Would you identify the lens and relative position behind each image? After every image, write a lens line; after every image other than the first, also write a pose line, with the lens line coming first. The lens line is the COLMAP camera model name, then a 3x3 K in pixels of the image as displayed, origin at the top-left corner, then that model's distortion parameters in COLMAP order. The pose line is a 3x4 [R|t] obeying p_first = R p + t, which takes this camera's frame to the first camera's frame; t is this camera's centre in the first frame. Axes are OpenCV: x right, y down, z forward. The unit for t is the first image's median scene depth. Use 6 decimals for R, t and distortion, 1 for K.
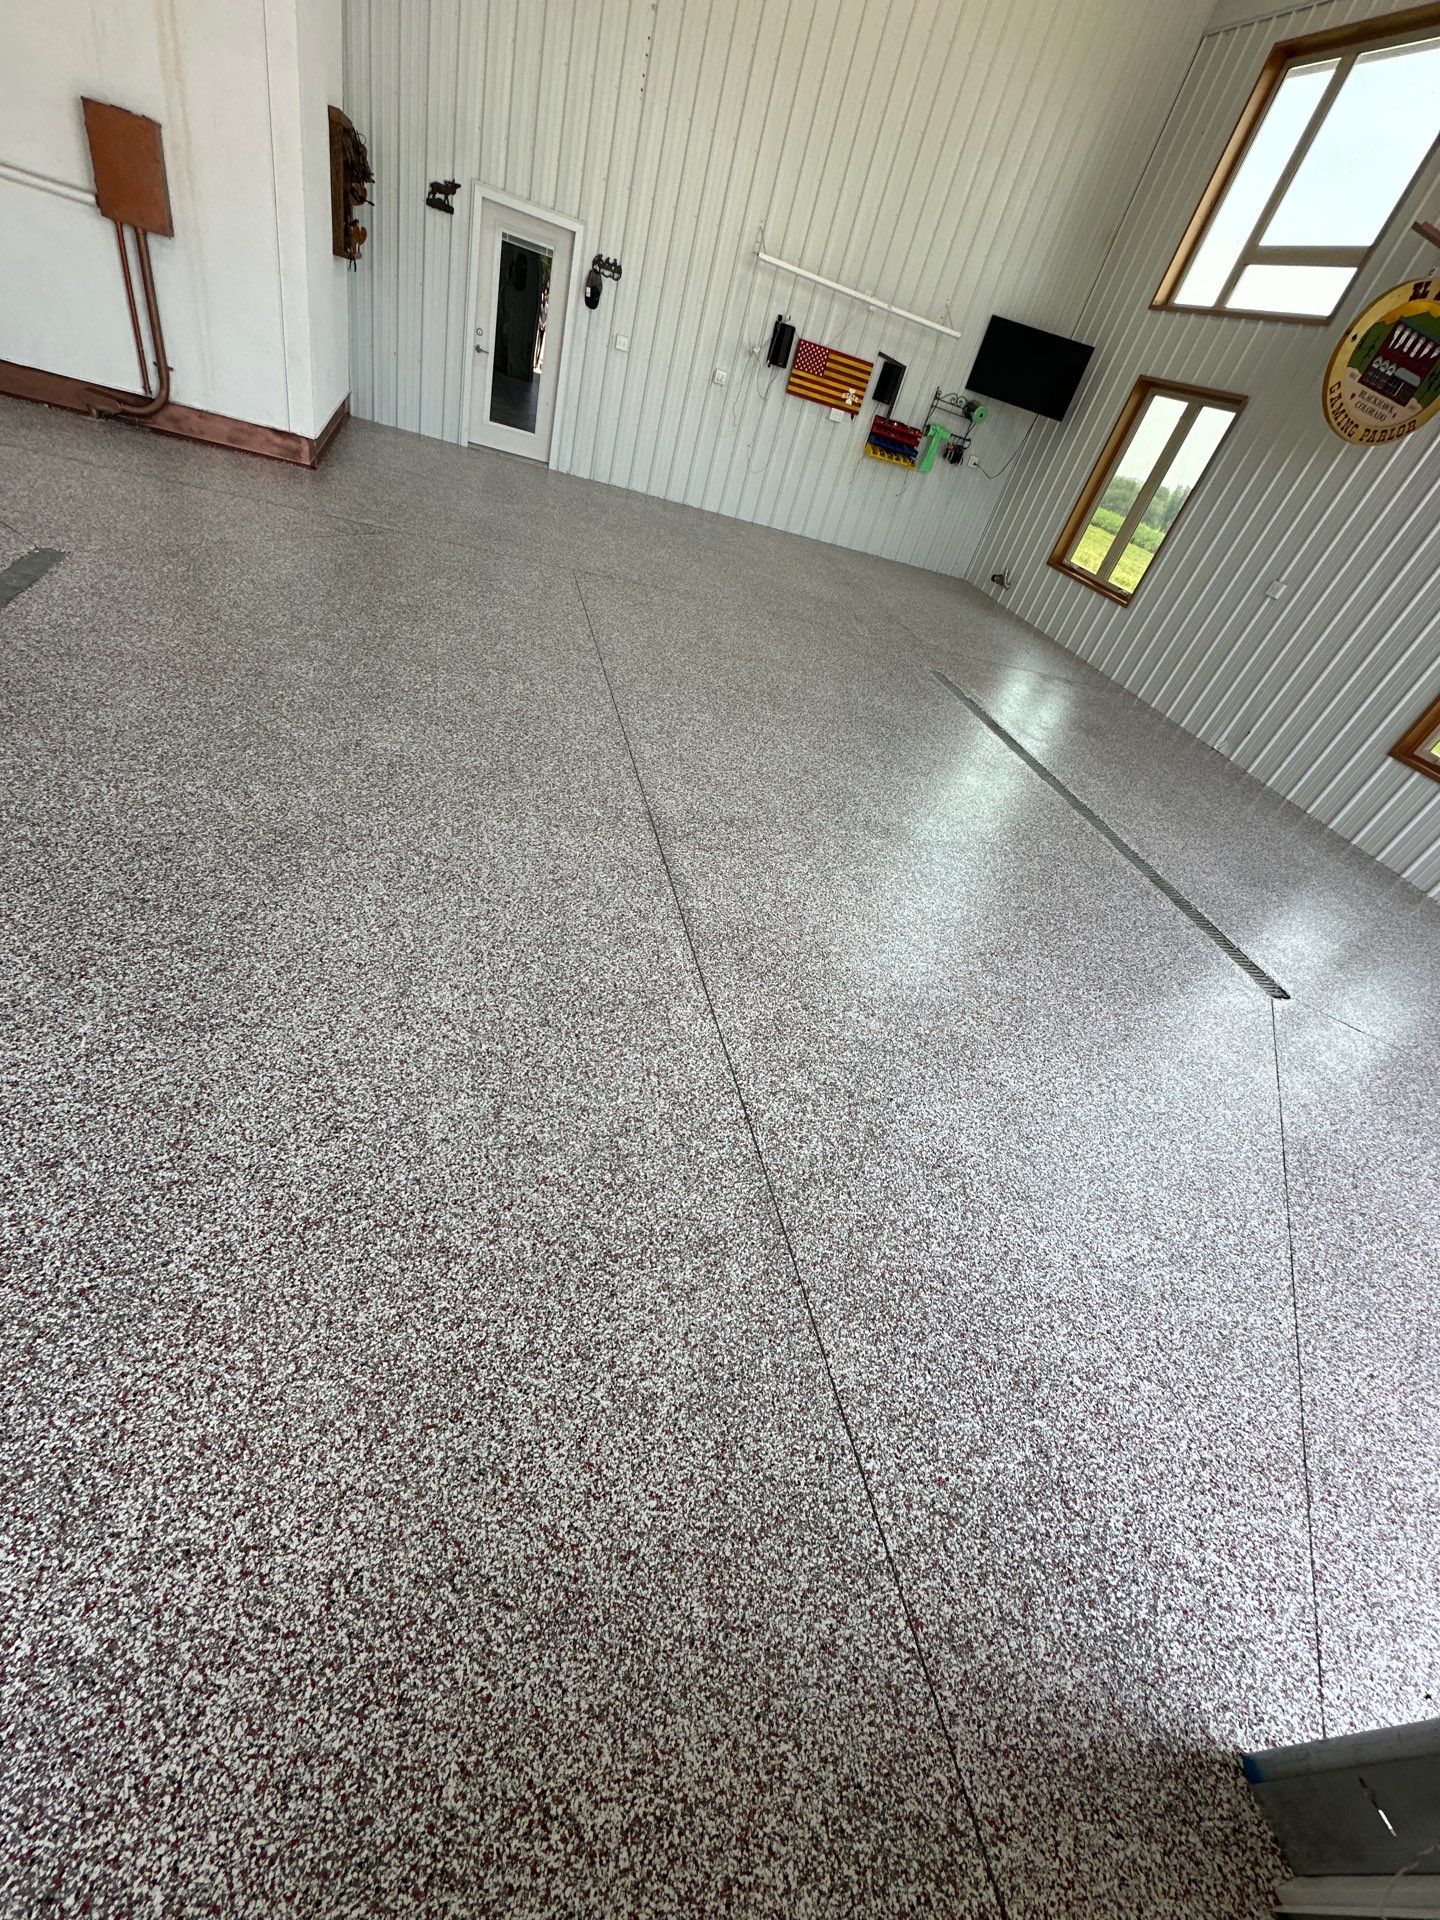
lens RADIAL K [[759.7, 0, 724.3], [0, 759.7, 950.8], [0, 0, 1]] dist [0.001061, 0.000203]
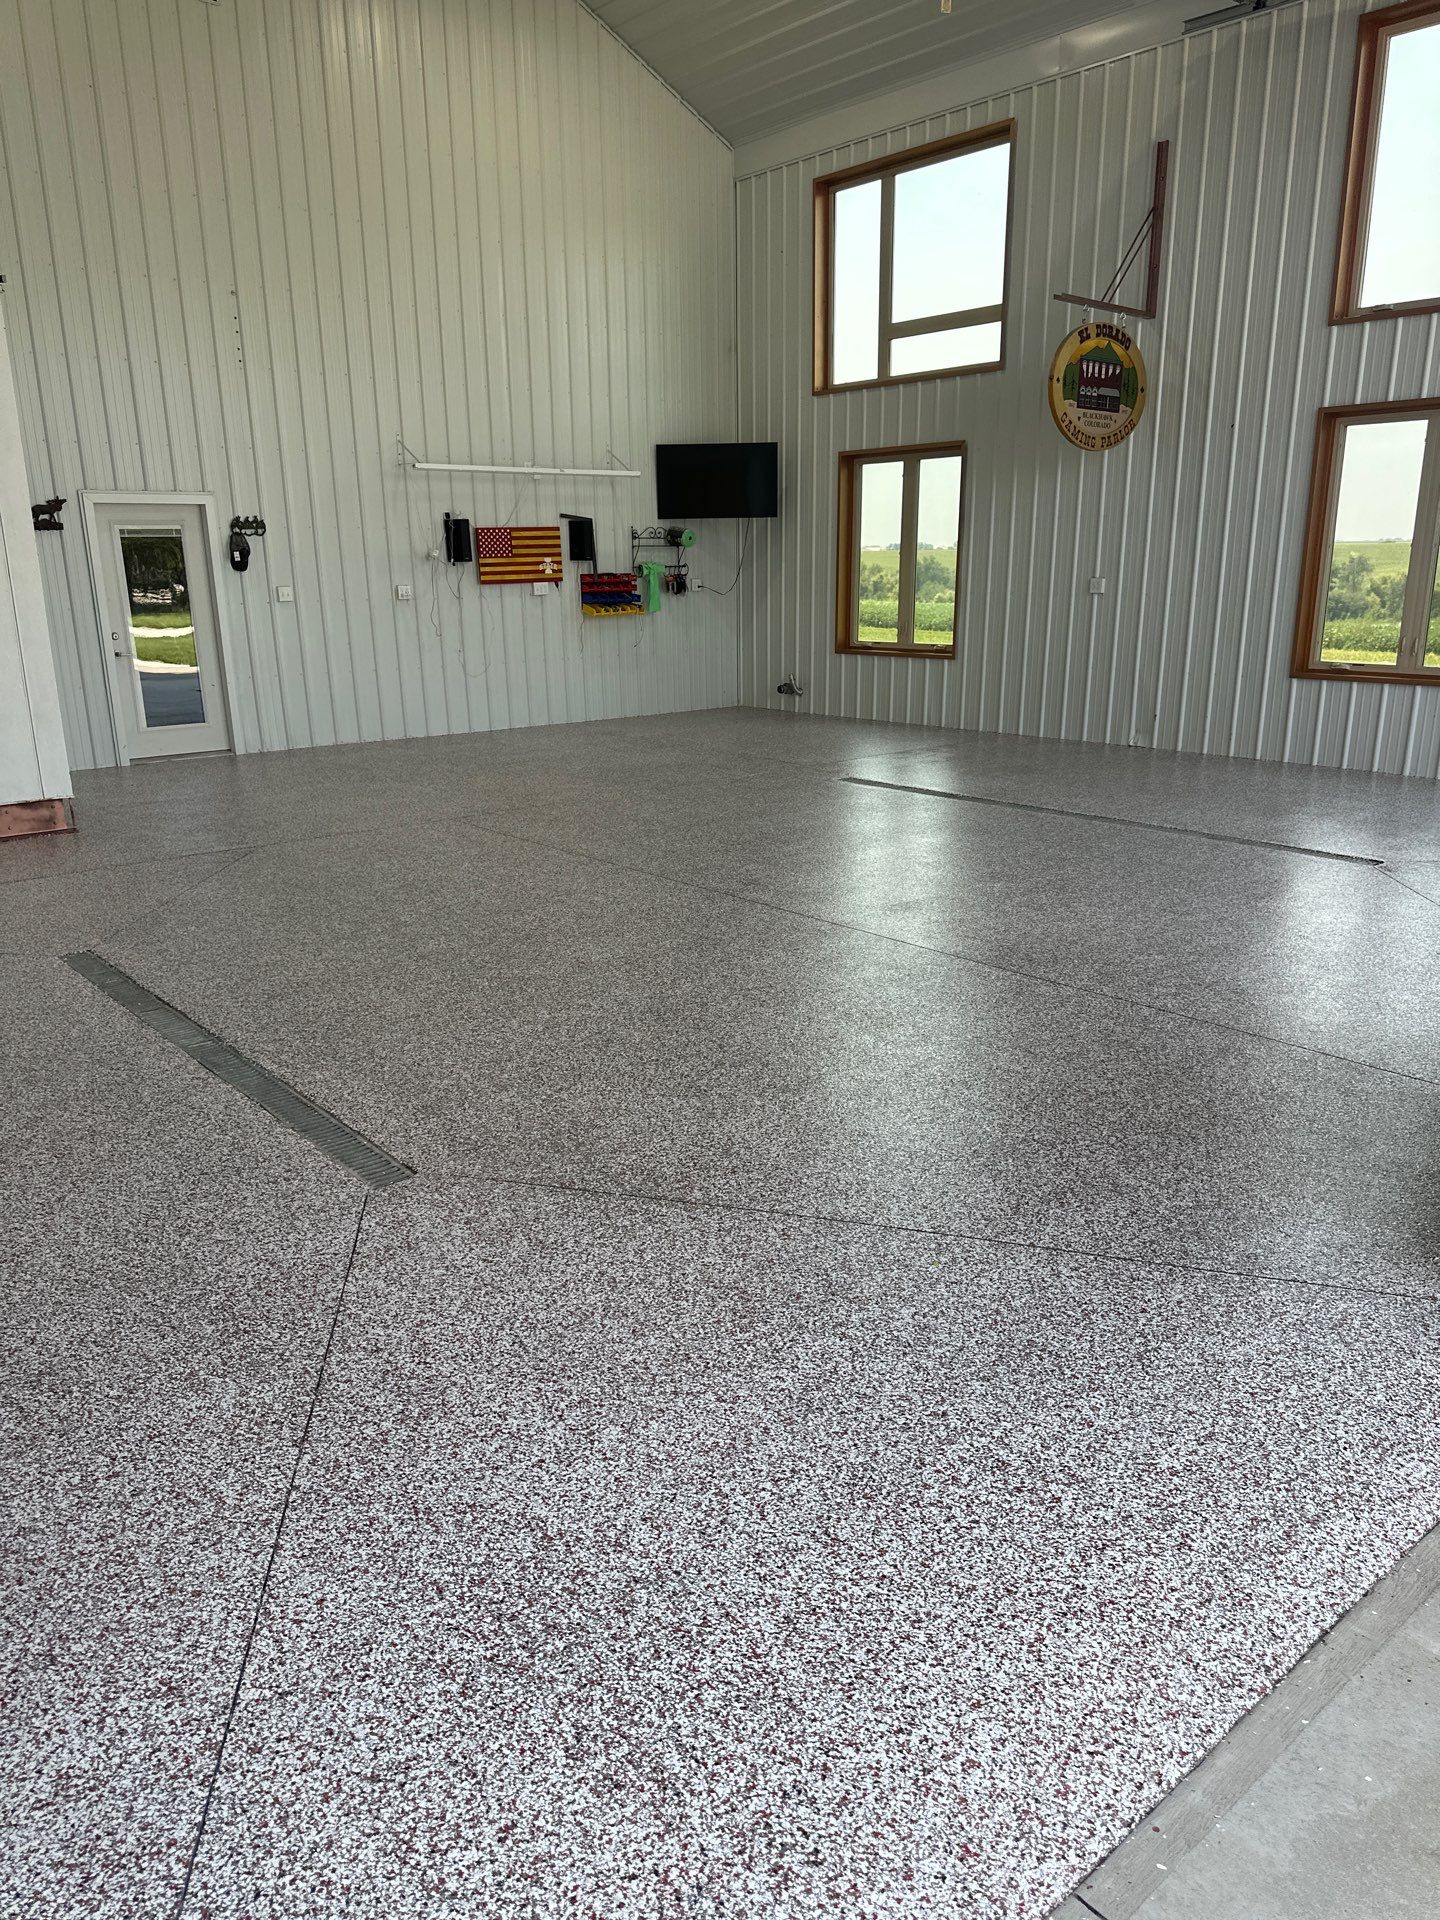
lens RADIAL K [[1374.9, 0, 728.2], [0, 1374.9, 959.1], [0, 0, 1]] dist [0.085415, -0.101535]
pose [[0.855027, -0.391129, 0.340510, -0.375996], [0.481854, 0.841922, -0.242867, 0.103019], [-0.191691, 0.371734, 0.908333, -0.272638]]
